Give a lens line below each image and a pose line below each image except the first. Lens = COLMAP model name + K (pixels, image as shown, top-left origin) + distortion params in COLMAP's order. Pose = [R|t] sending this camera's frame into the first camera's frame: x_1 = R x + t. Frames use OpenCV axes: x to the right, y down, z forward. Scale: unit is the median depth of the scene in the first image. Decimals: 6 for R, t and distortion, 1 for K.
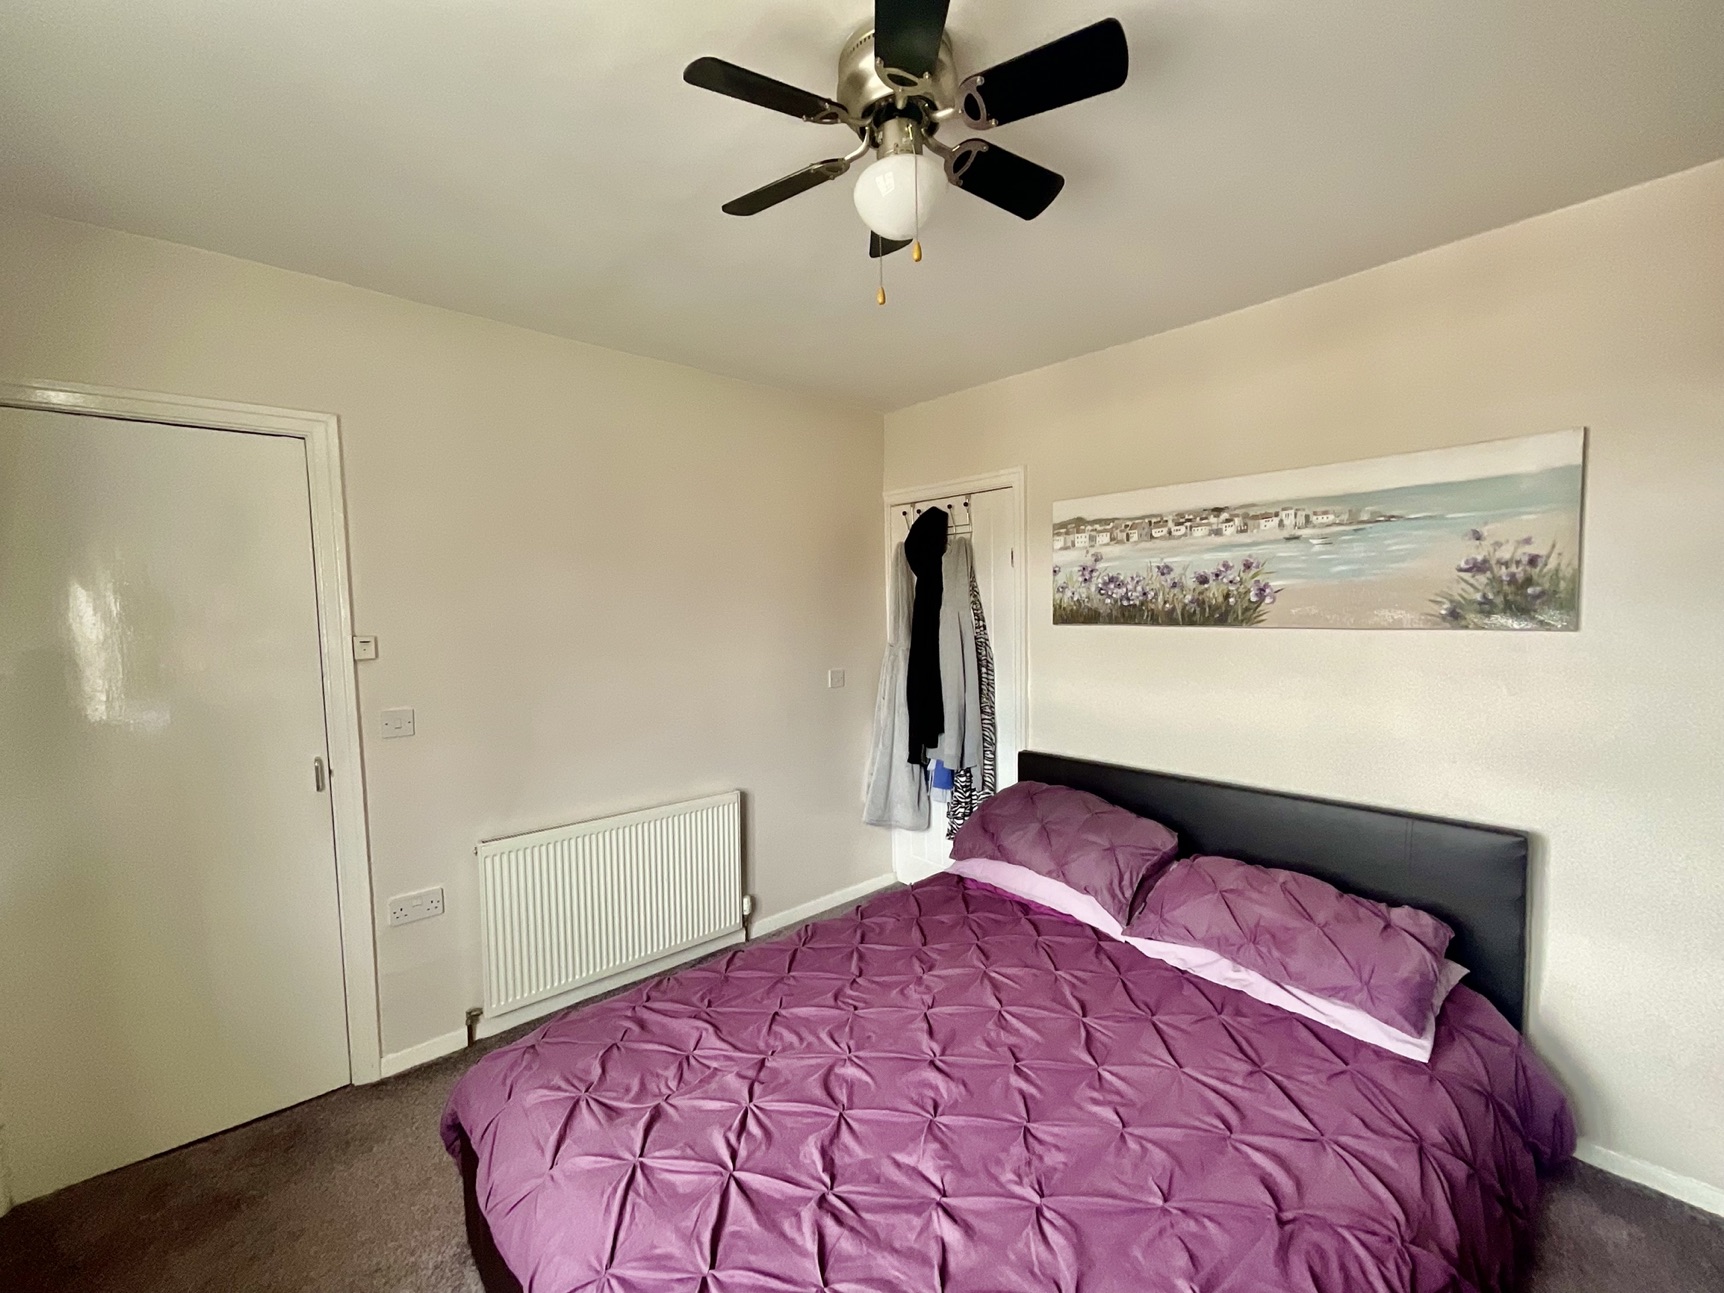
lens RADIAL K [[698.9, 0, 862.0], [0, 698.9, 646.5], [0, 0, 1]] dist [-0.002350, 0.000296]
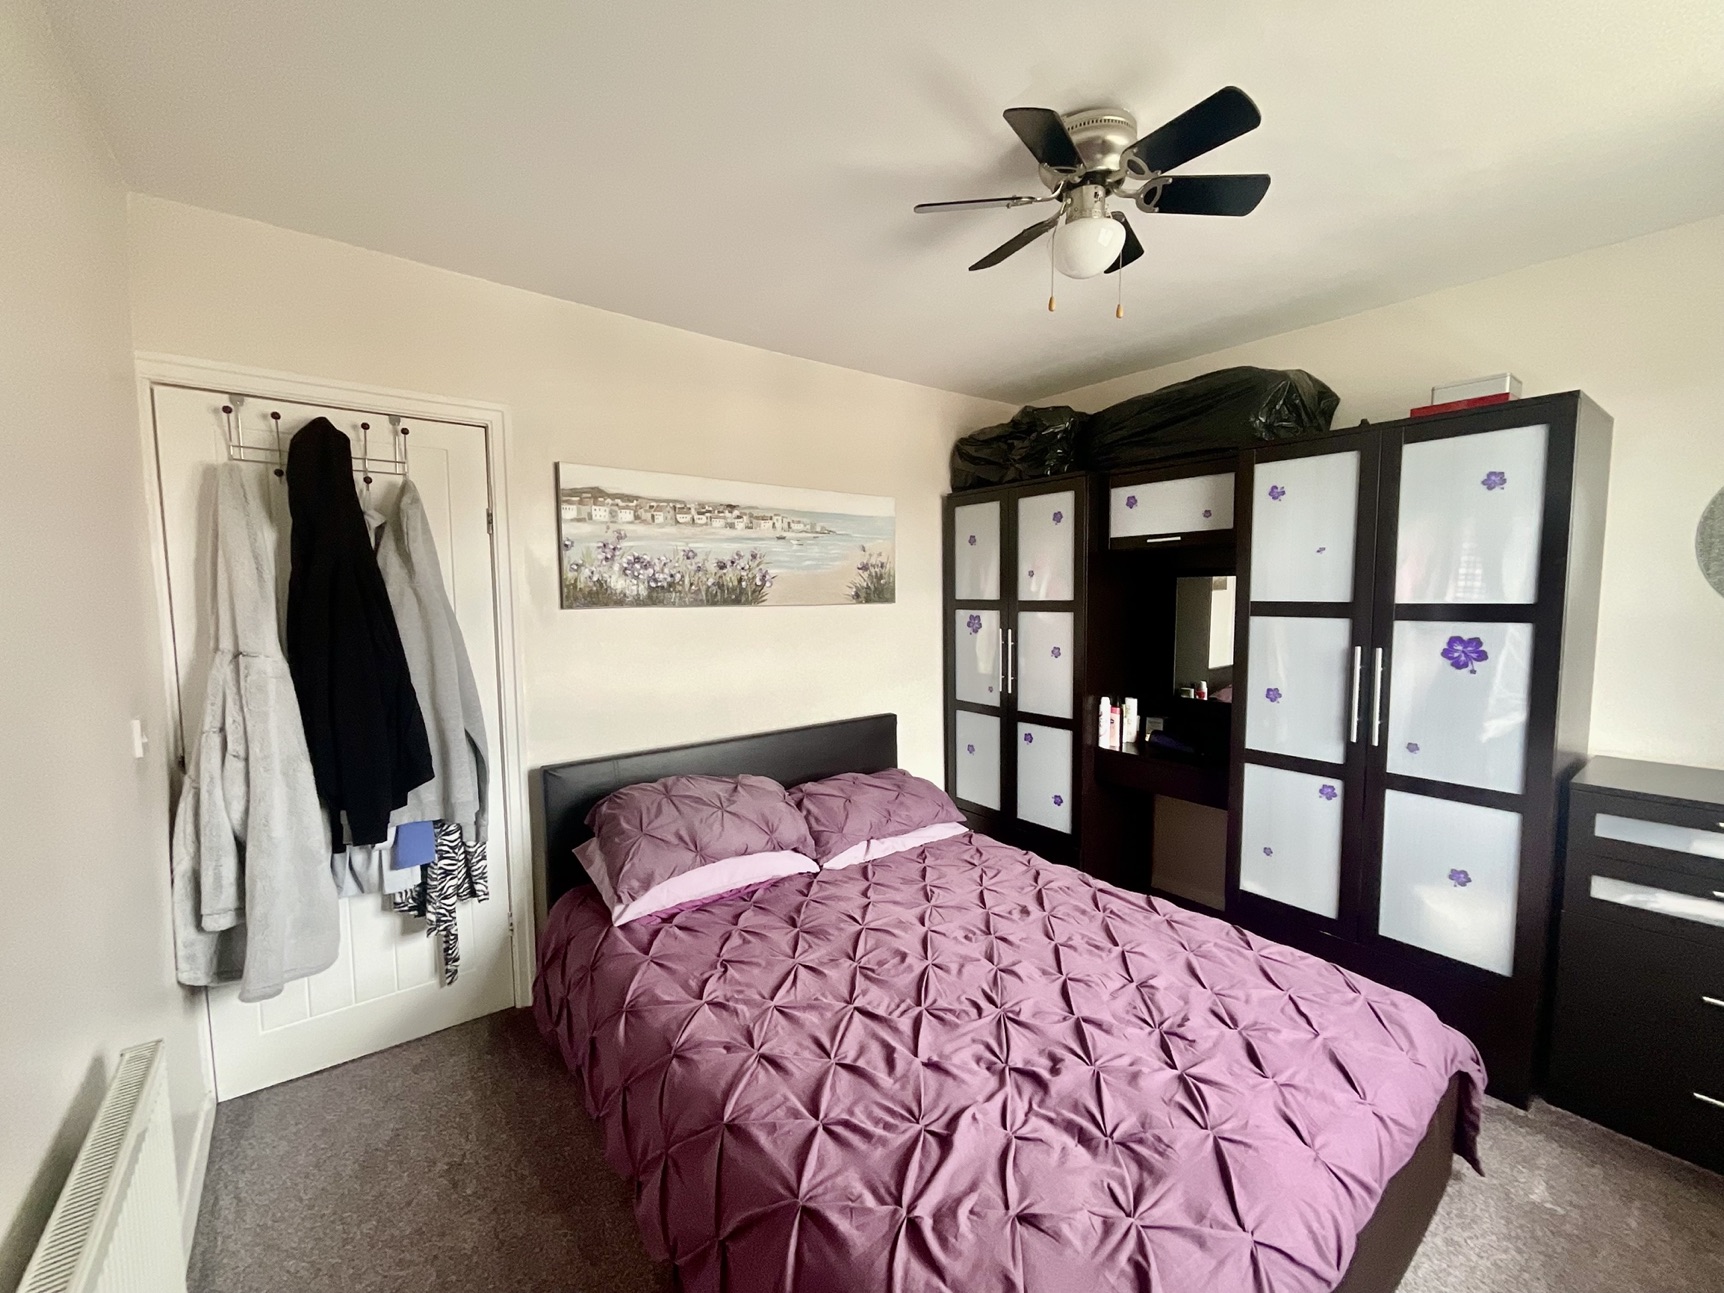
lens RADIAL K [[698.9, 0, 862.0], [0, 698.9, 646.5], [0, 0, 1]] dist [-0.002350, 0.000296]
pose [[0.067168, -0.070653, 0.995237, -0.650182], [0.052971, 0.996335, 0.067156, -0.027688], [-0.996335, 0.048208, 0.070665, 0.694895]]
